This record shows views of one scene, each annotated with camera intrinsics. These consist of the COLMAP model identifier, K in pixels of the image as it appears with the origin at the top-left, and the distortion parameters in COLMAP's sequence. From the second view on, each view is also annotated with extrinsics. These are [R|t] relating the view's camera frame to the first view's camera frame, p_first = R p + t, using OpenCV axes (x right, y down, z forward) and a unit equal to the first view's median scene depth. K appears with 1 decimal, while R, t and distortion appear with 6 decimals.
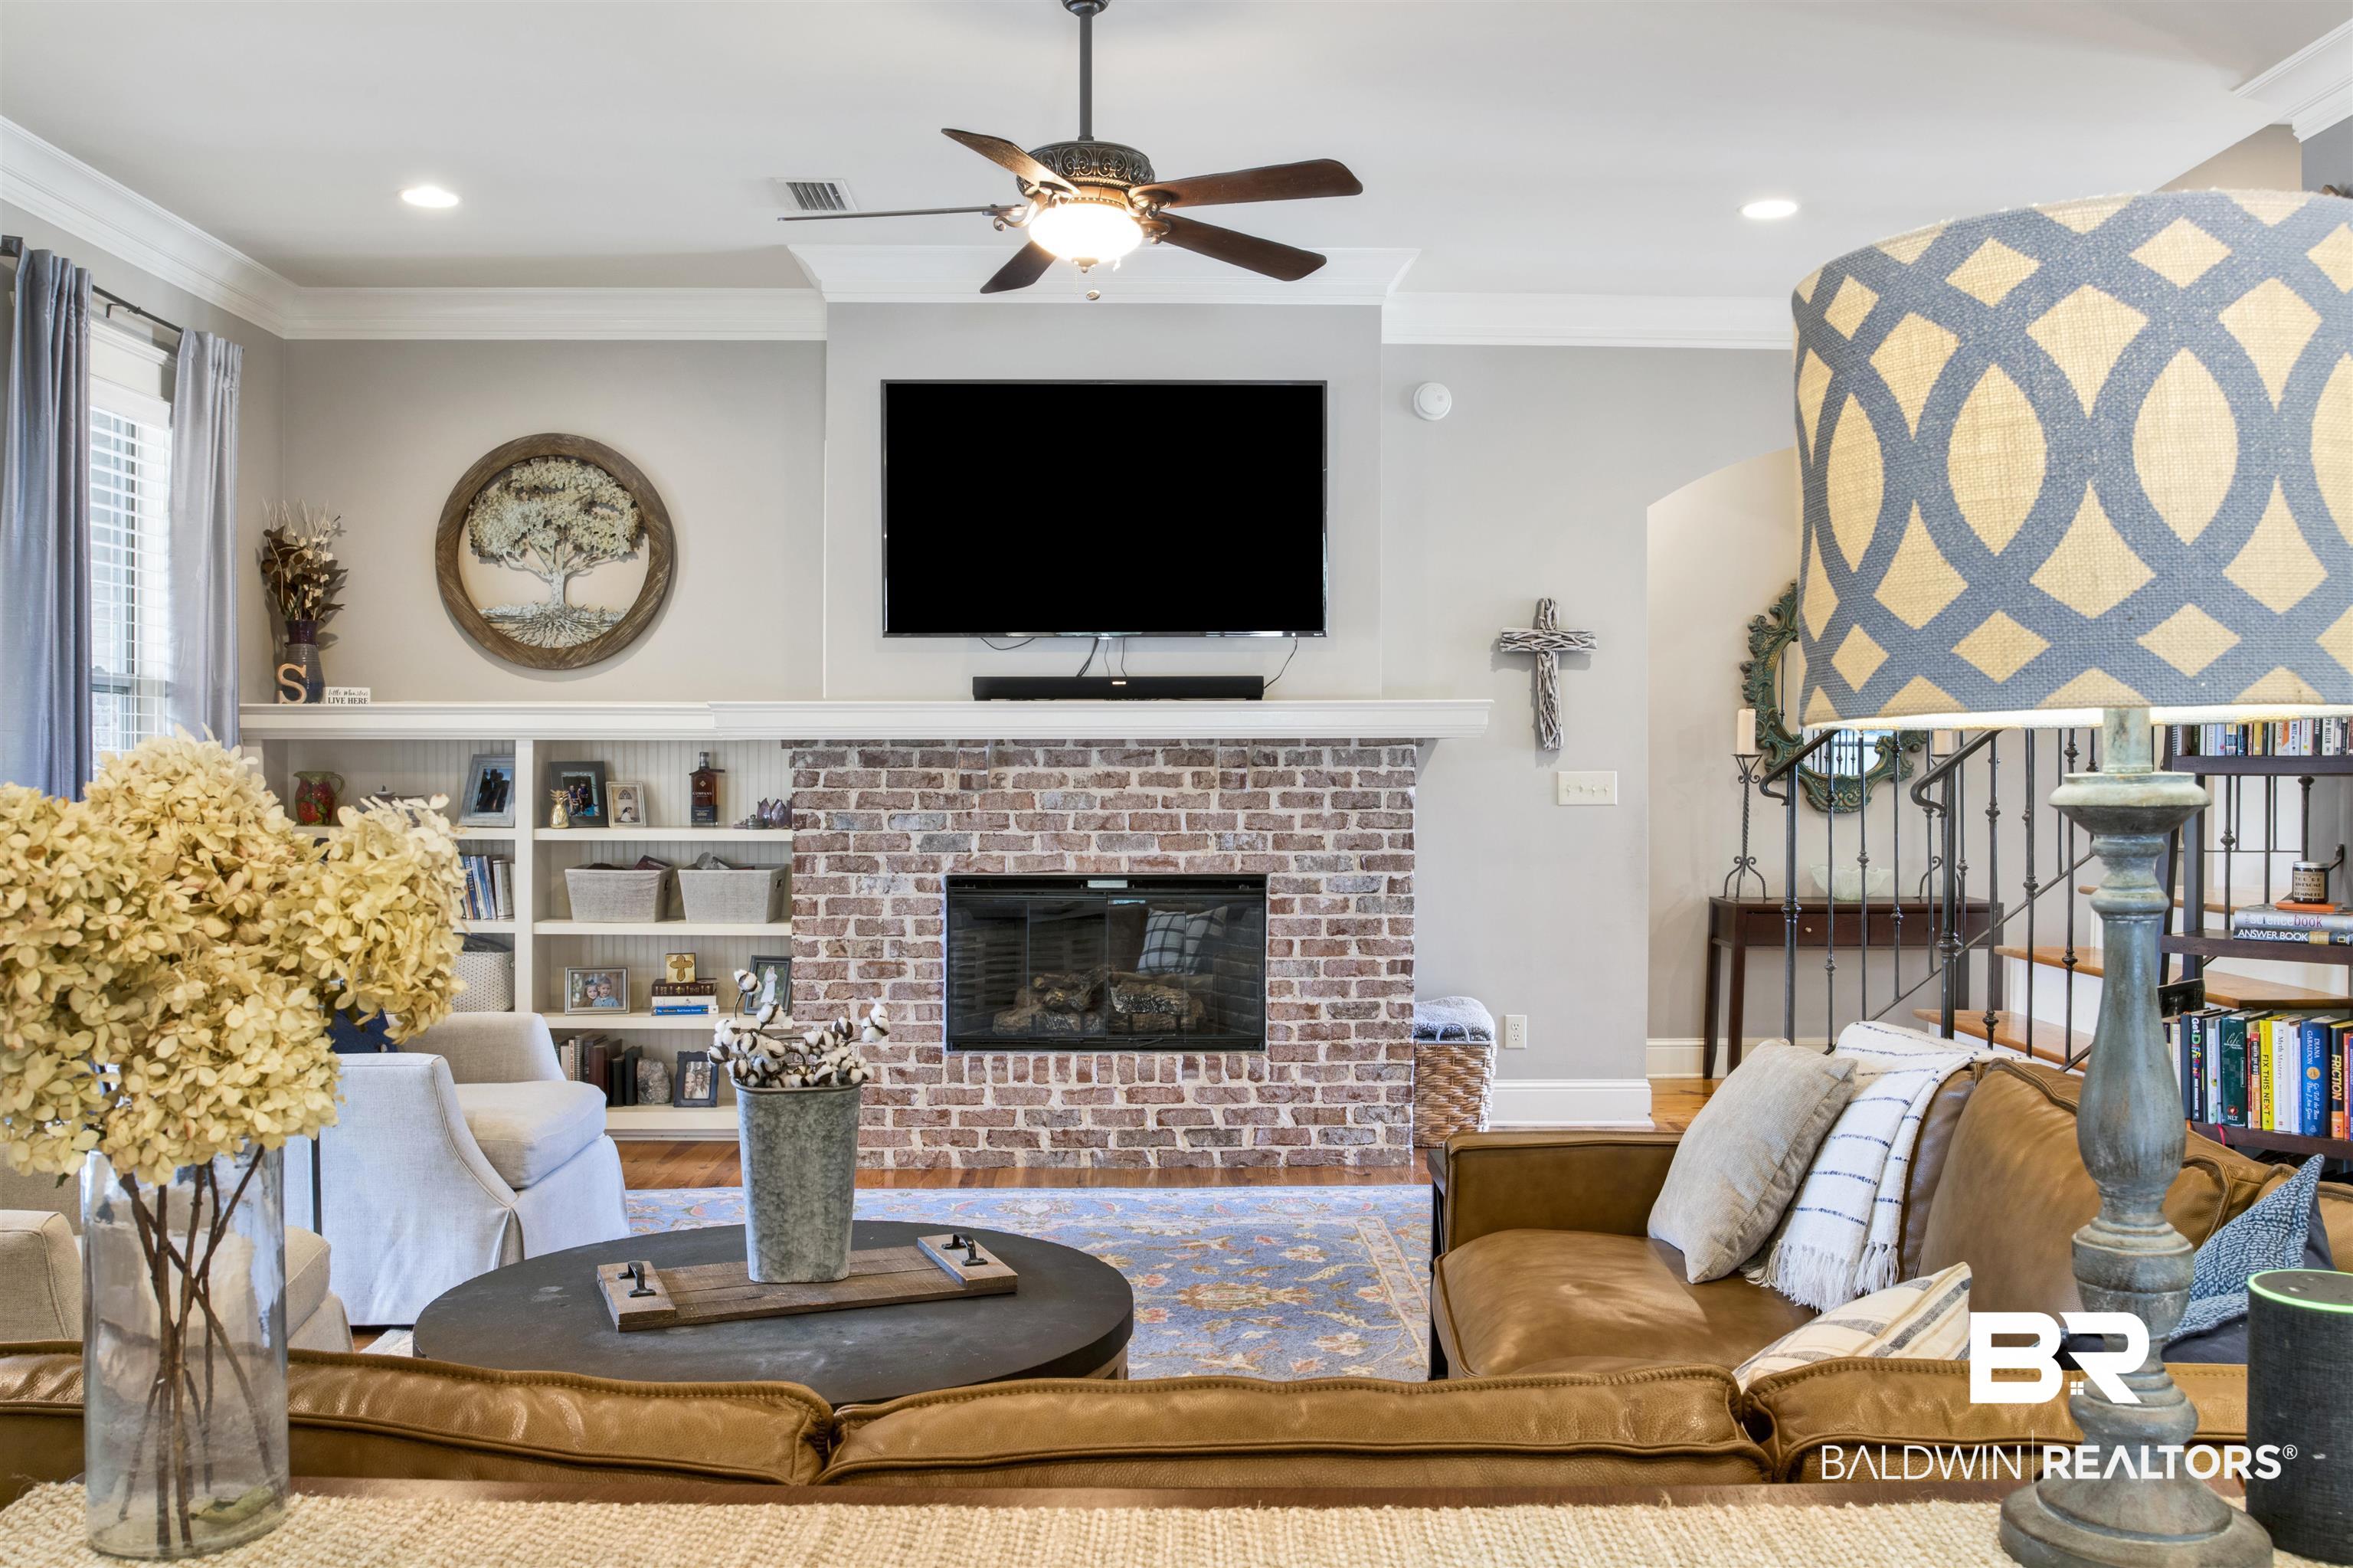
lens RADIAL K [[2010.7, 0, 1168.0], [0, 2010.7, 781.9], [0, 0, 1]] dist [-0.052346, -0.014731]
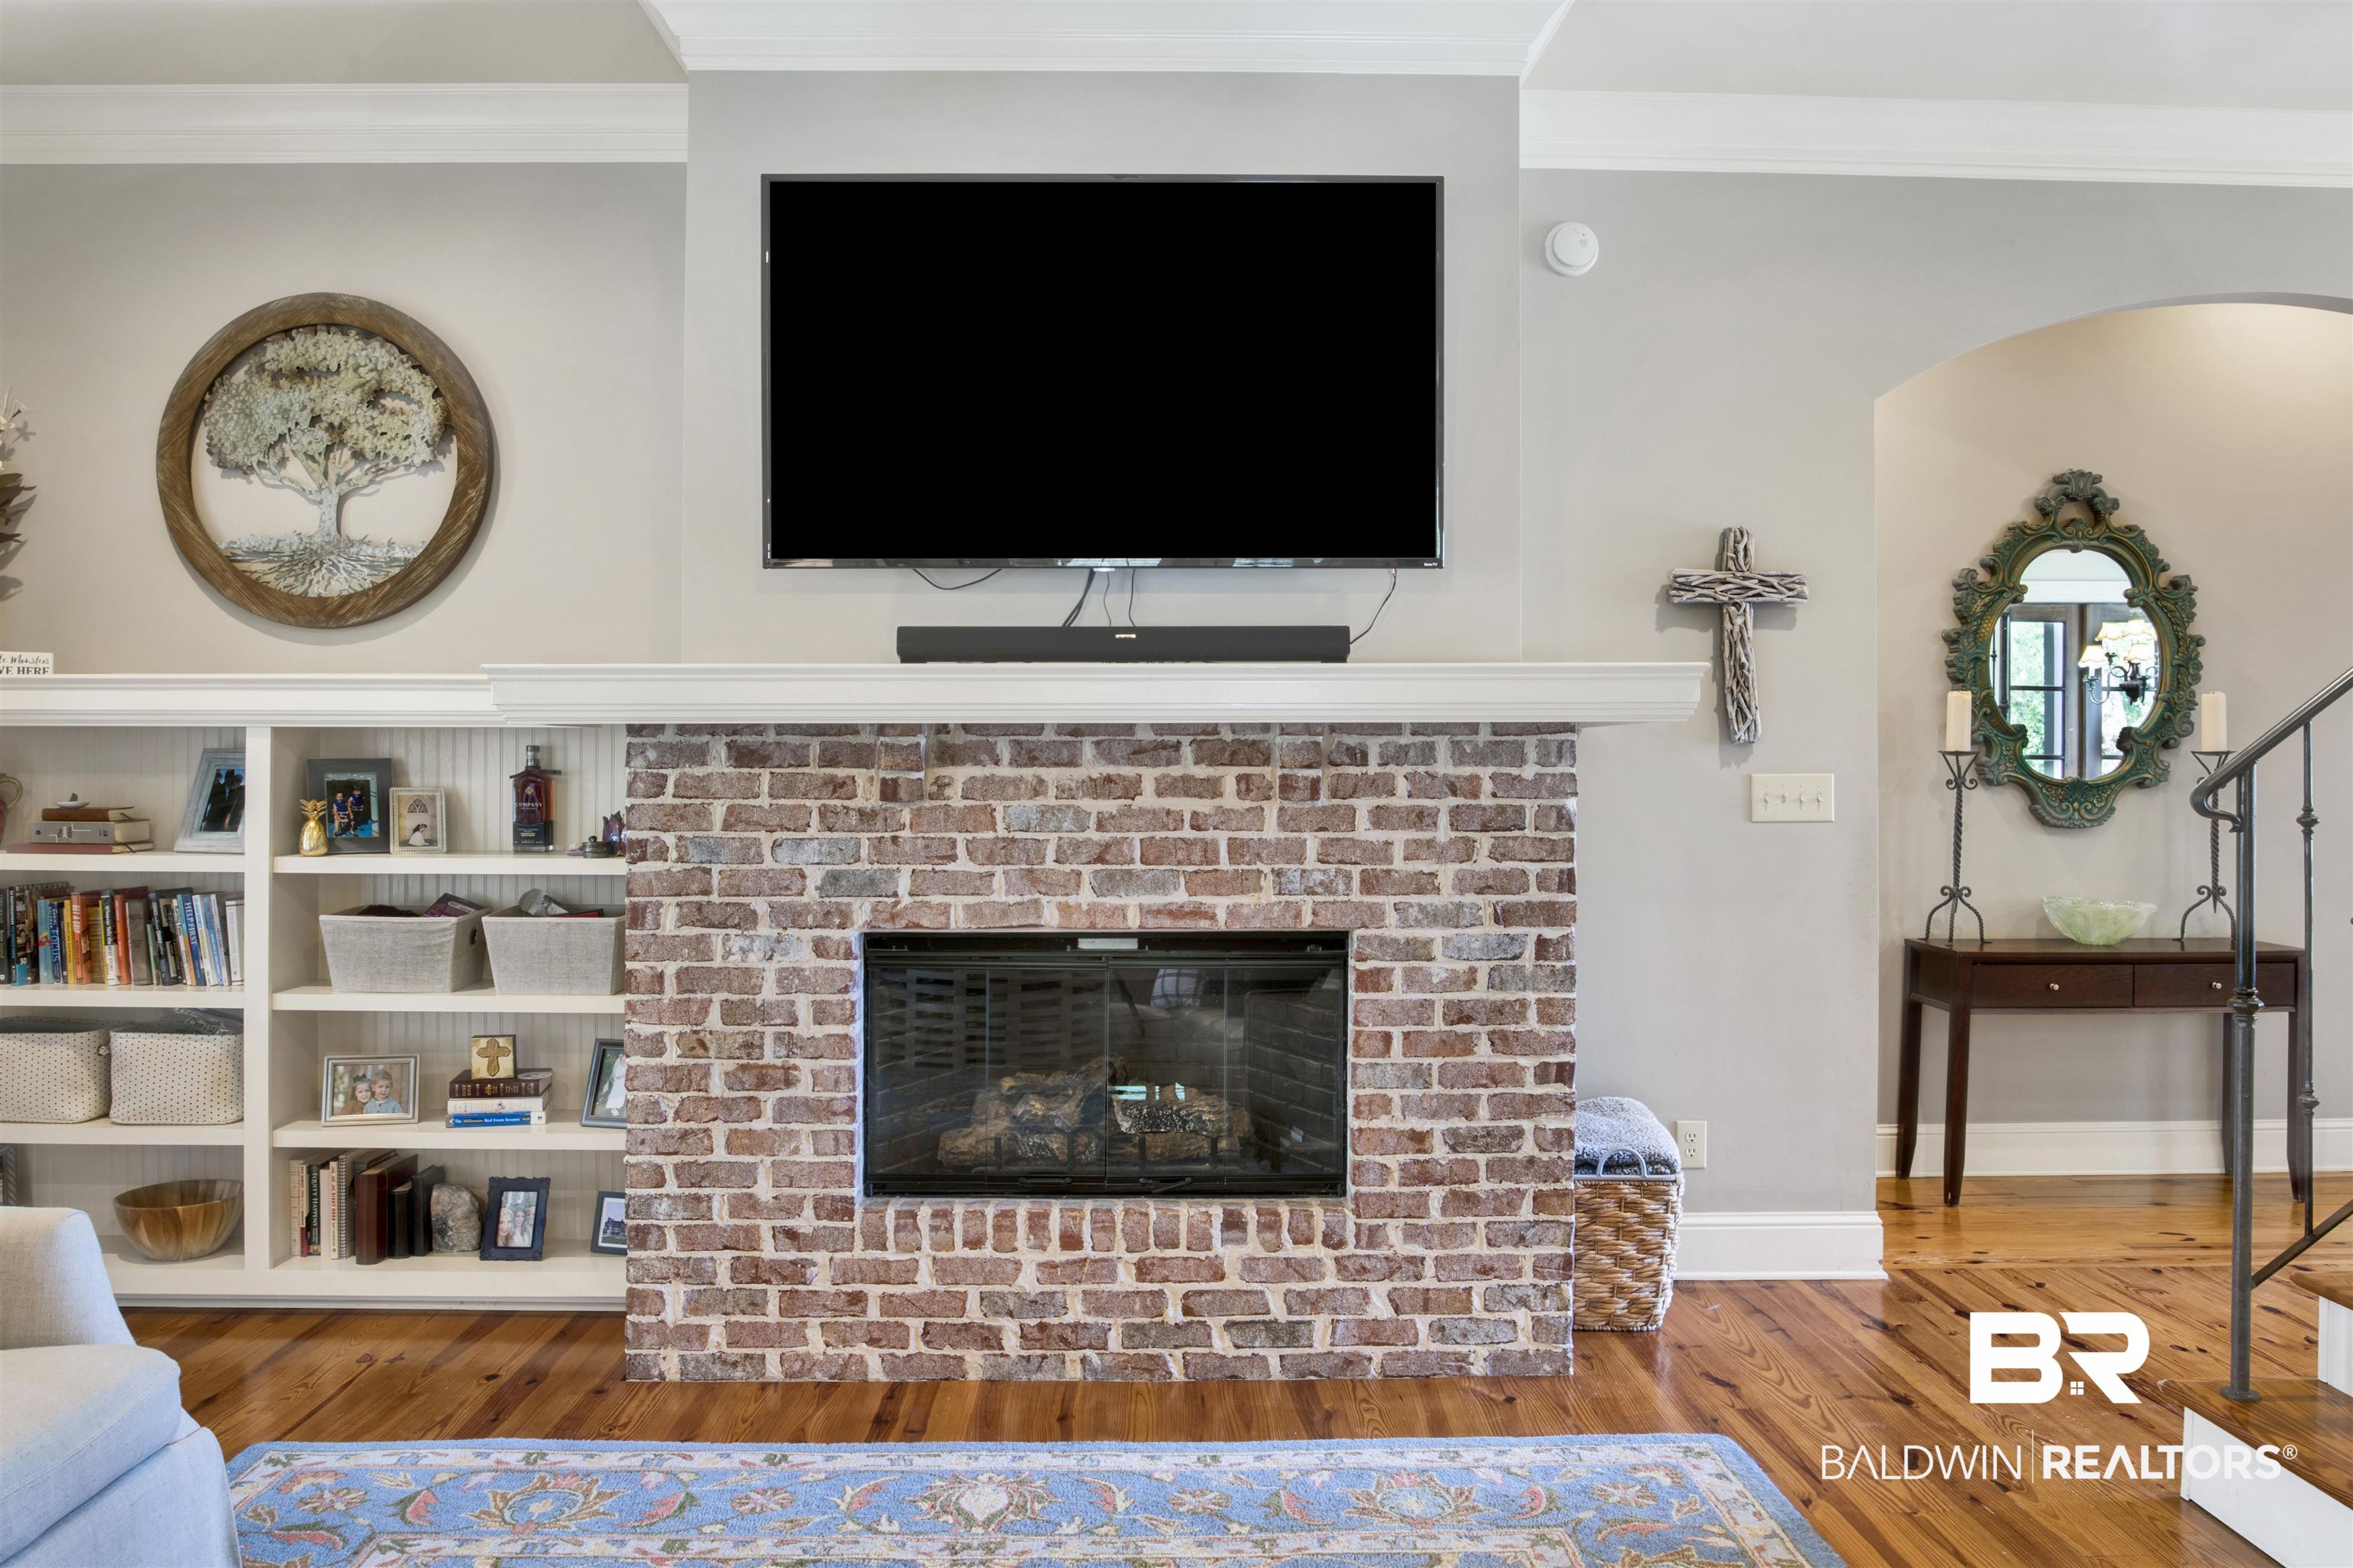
lens RADIAL K [[1755.8, 0, 1178.7], [0, 1755.8, 760.3], [0, 0, 1]] dist [-0.058630, 0.009503]
pose [[0.999997, 0.000690, 0.002310, -0.008259], [-0.000661, 0.999922, -0.012511, -0.002466], [-0.002318, 0.012509, 0.999919, 0.429717]]
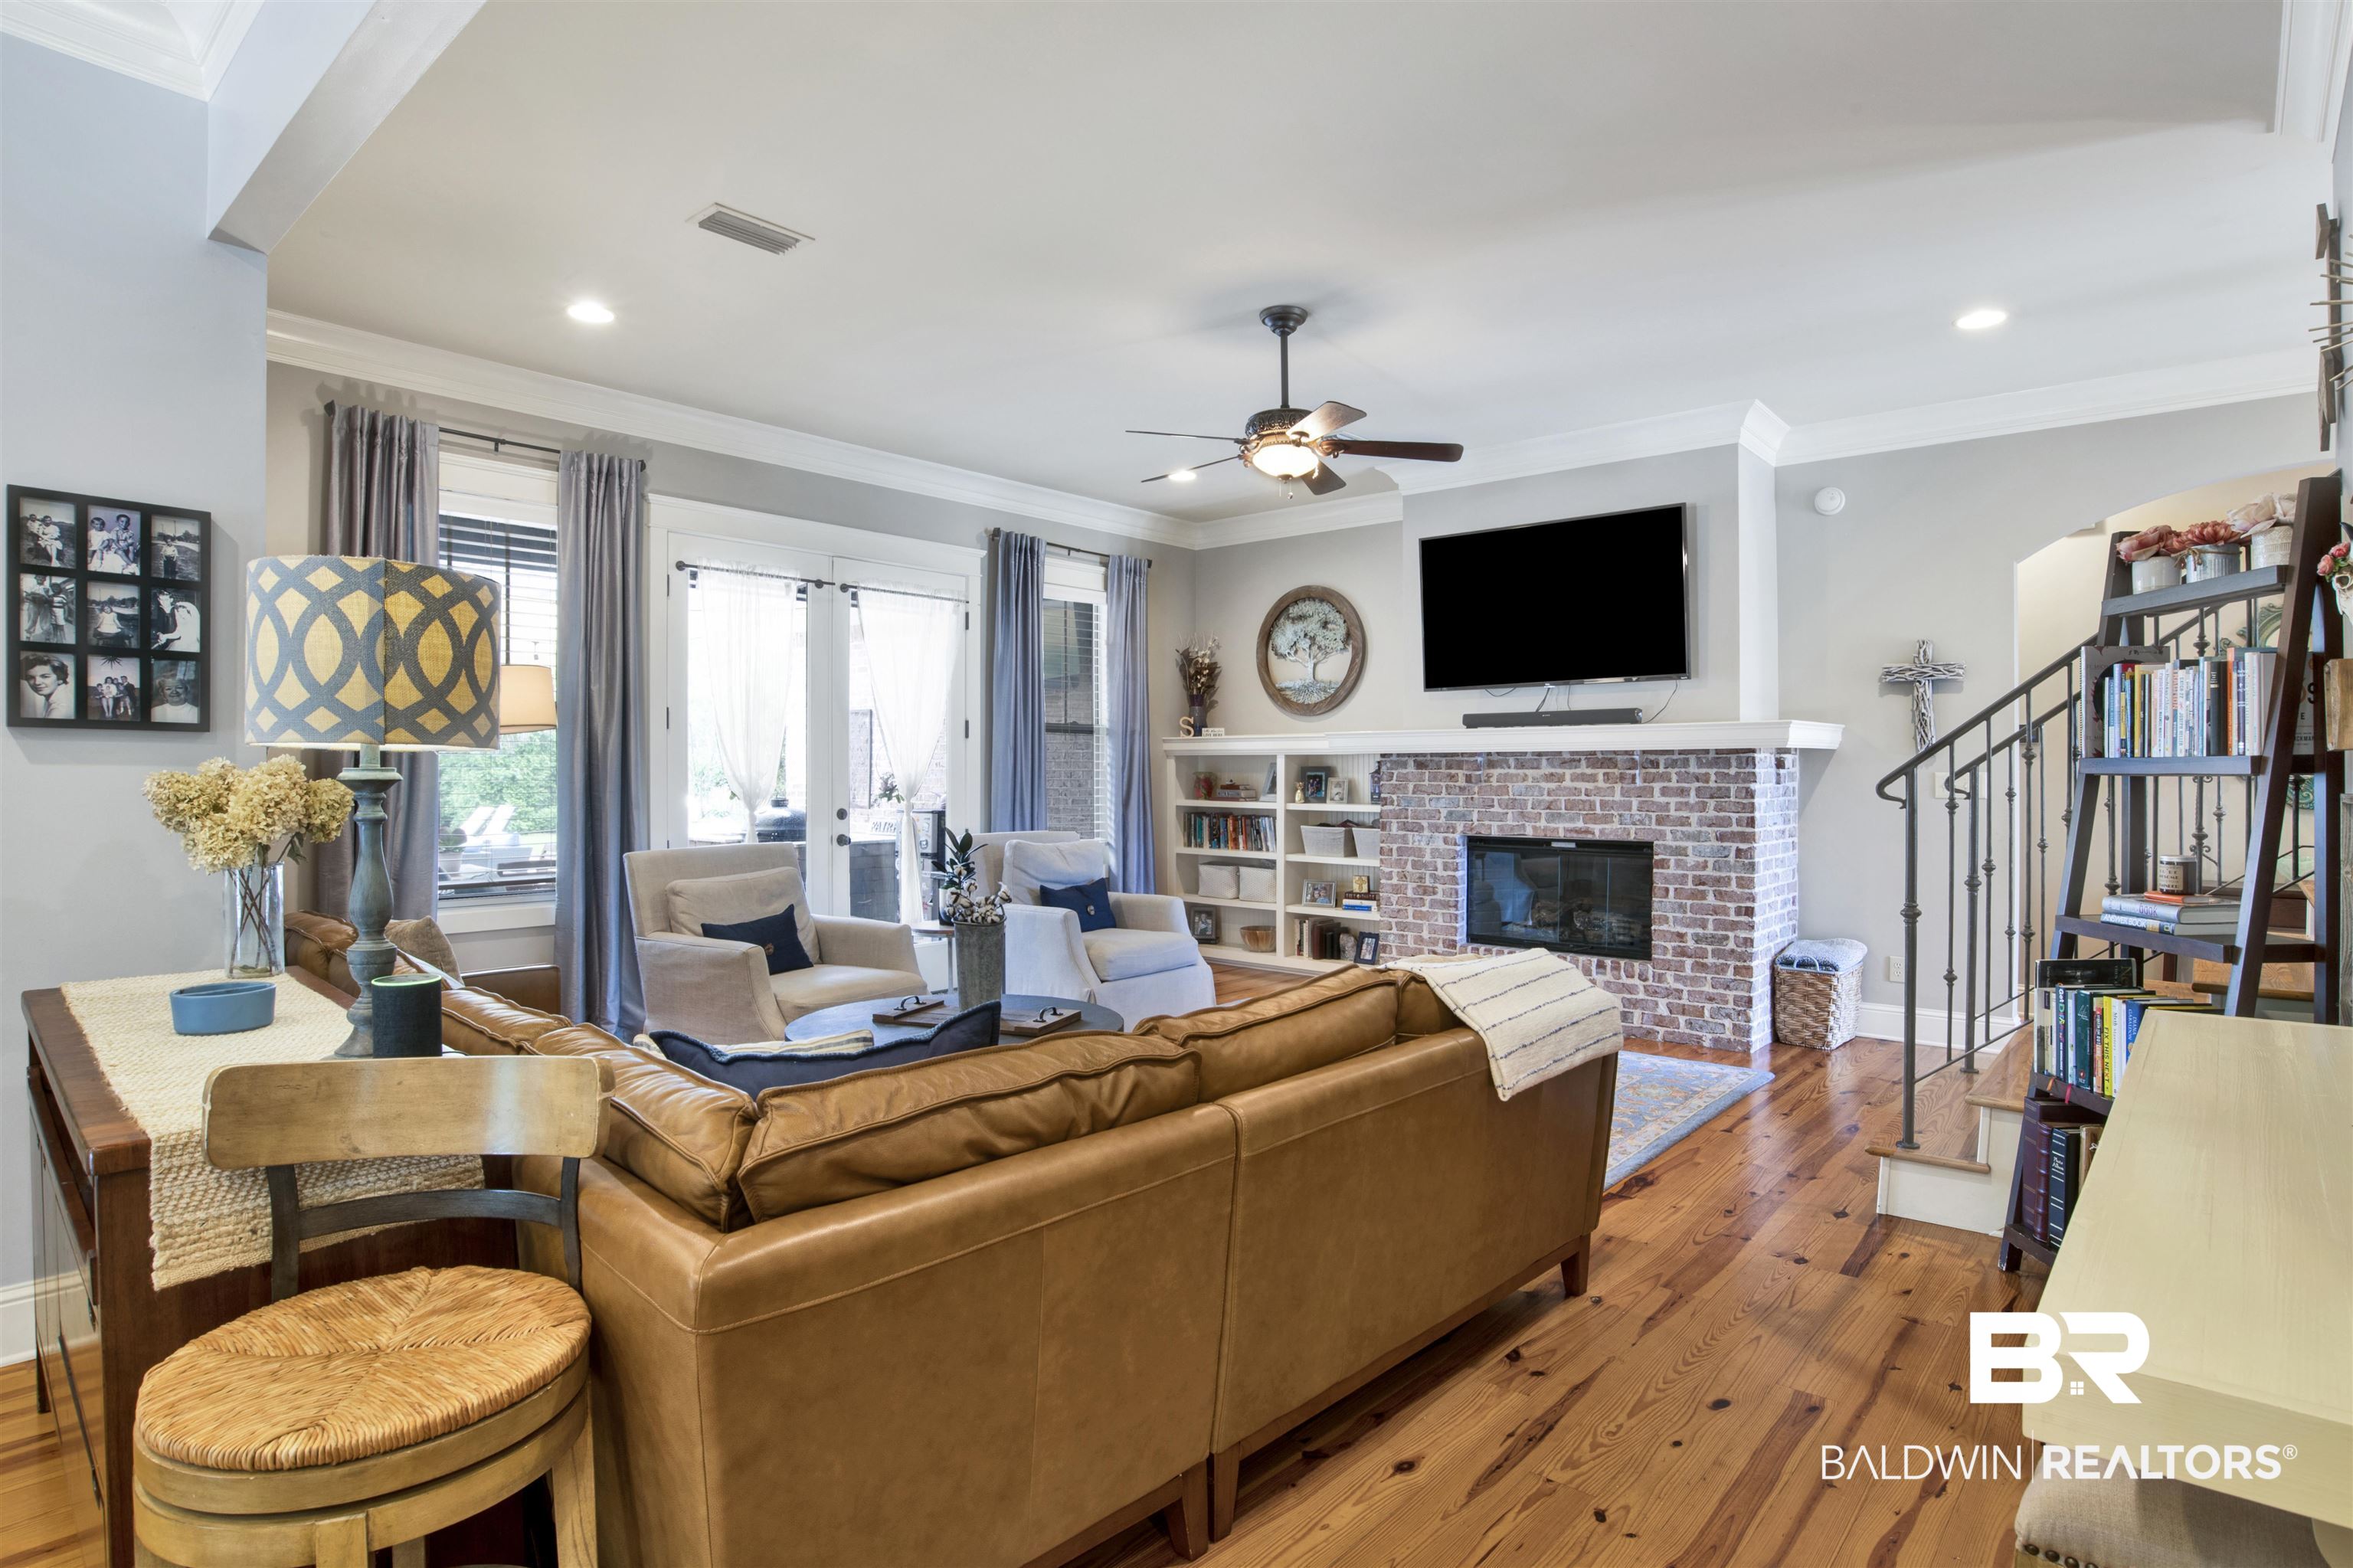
lens RADIAL K [[1249.3, 0, 1180.6], [0, 1249.3, 774.9], [0, 0, 1]] dist [-0.046259, 0.006787]
pose [[0.737318, 0.002431, -0.675542, 0.409964], [-0.005023, 0.999986, -0.001883, 0.000227], [0.675527, 0.004781, 0.737319, 0.093284]]
